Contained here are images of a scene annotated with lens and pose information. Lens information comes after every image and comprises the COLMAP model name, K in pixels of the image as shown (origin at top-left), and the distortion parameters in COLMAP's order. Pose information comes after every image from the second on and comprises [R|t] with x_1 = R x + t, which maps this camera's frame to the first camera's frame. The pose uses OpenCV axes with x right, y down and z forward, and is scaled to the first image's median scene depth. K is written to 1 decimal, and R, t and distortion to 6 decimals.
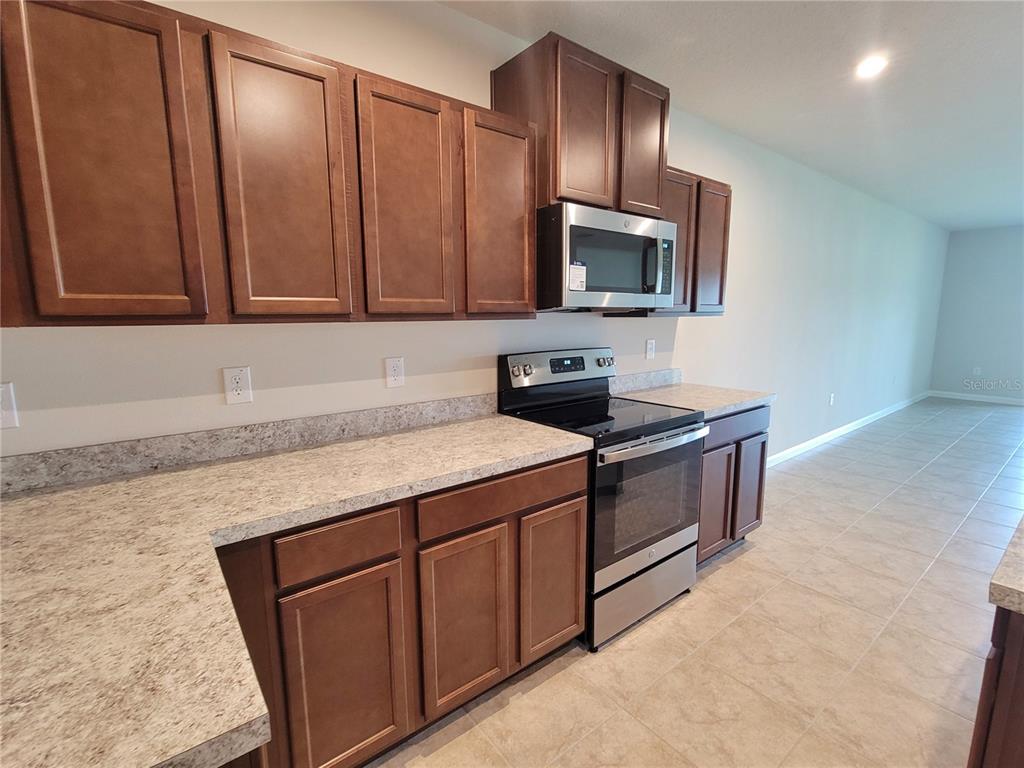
lens RADIAL K [[475.1, 0, 508.1], [0, 475.1, 384.9], [0, 0, 1]] dist [-0.002827, 0.000021]
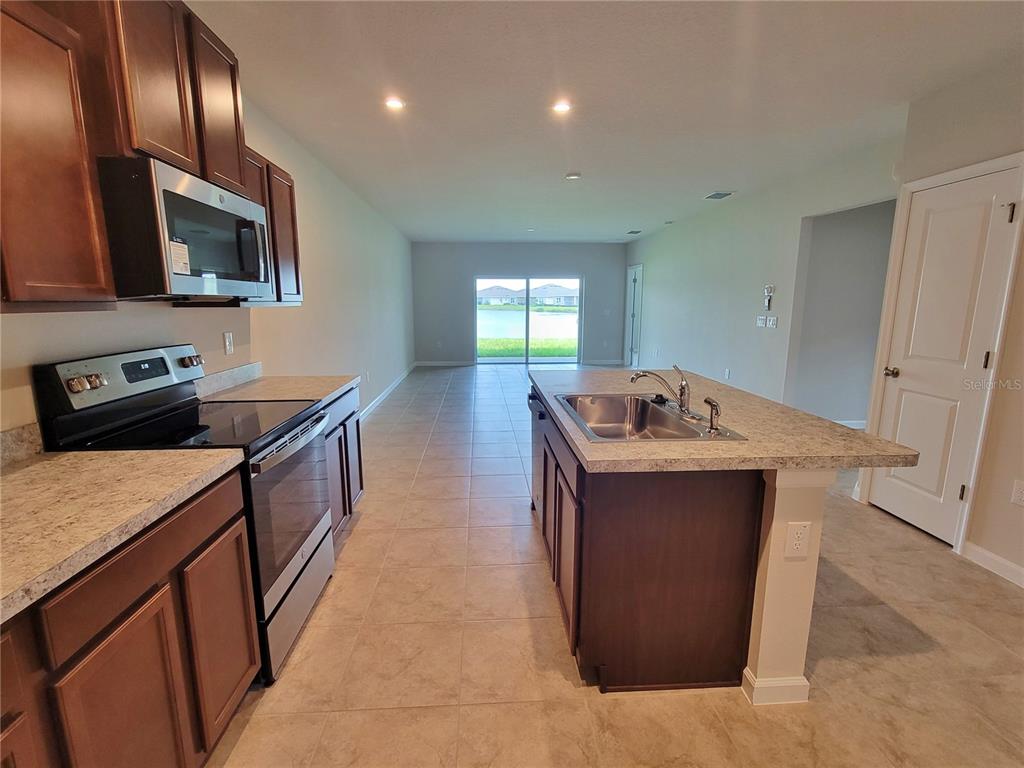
lens RADIAL K [[475.1, 0, 511.2], [0, 475.1, 384.1], [0, 0, 1]] dist [-0.002840, -0.001057]
pose [[0.561443, -0.135284, 0.816383, -0.224088], [0.119000, 0.989492, 0.082132, -0.014656], [-0.818915, 0.051037, 0.571641, 0.097835]]
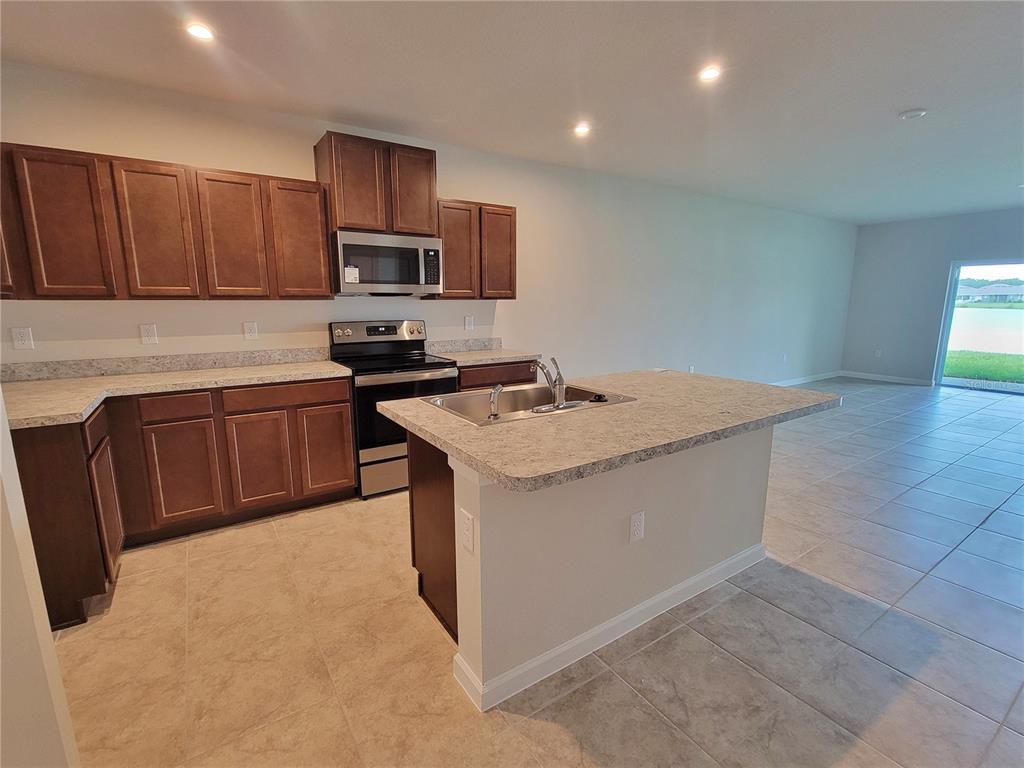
lens RADIAL K [[475.3, 0, 508.3], [0, 475.3, 385.1], [0, 0, 1]] dist [-0.002075, 0.000937]
pose [[0.997087, 0.018899, -0.073893, 0.835450], [-0.016703, 0.999404, 0.030220, 0.103332], [0.074420, -0.028898, 0.996808, -0.645999]]
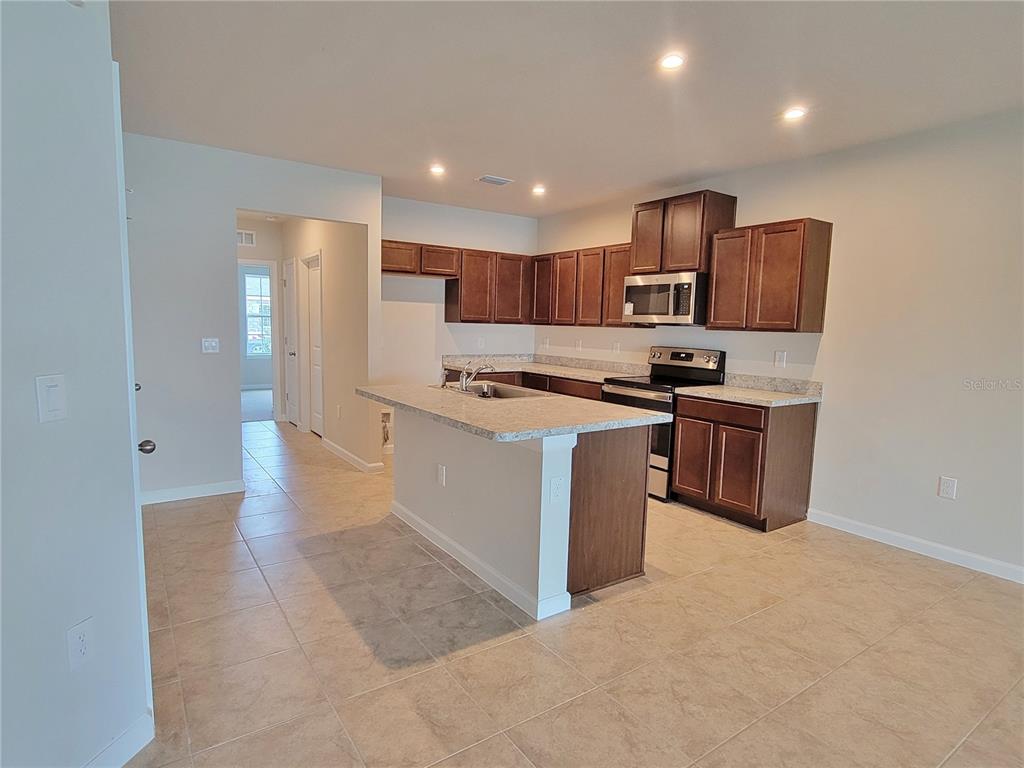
lens RADIAL K [[559.5, 0, 506.6], [0, 559.5, 384.4], [0, 0, 1]] dist [0.001852, 0.000412]
pose [[-0.066559, 0.114223, -0.991223, 2.799254], [-0.171357, 0.977358, 0.124132, -0.110822], [0.982958, 0.178115, -0.045479, 0.632202]]
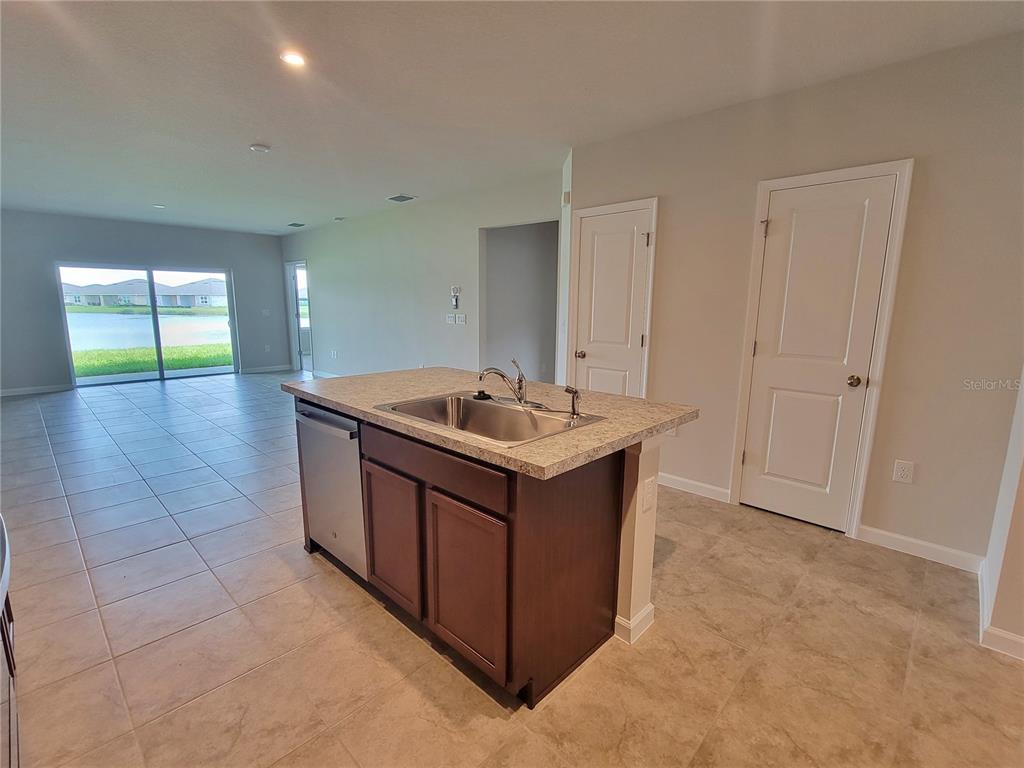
lens RADIAL K [[472.2, 0, 510.7], [0, 472.2, 383.0], [0, 0, 1]] dist [-0.000498, -0.000197]
pose [[-0.146780, -0.158873, 0.976327, -0.200136], [0.141138, 0.973555, 0.179641, -0.067738], [-0.979048, 0.164165, -0.120475, 0.548484]]
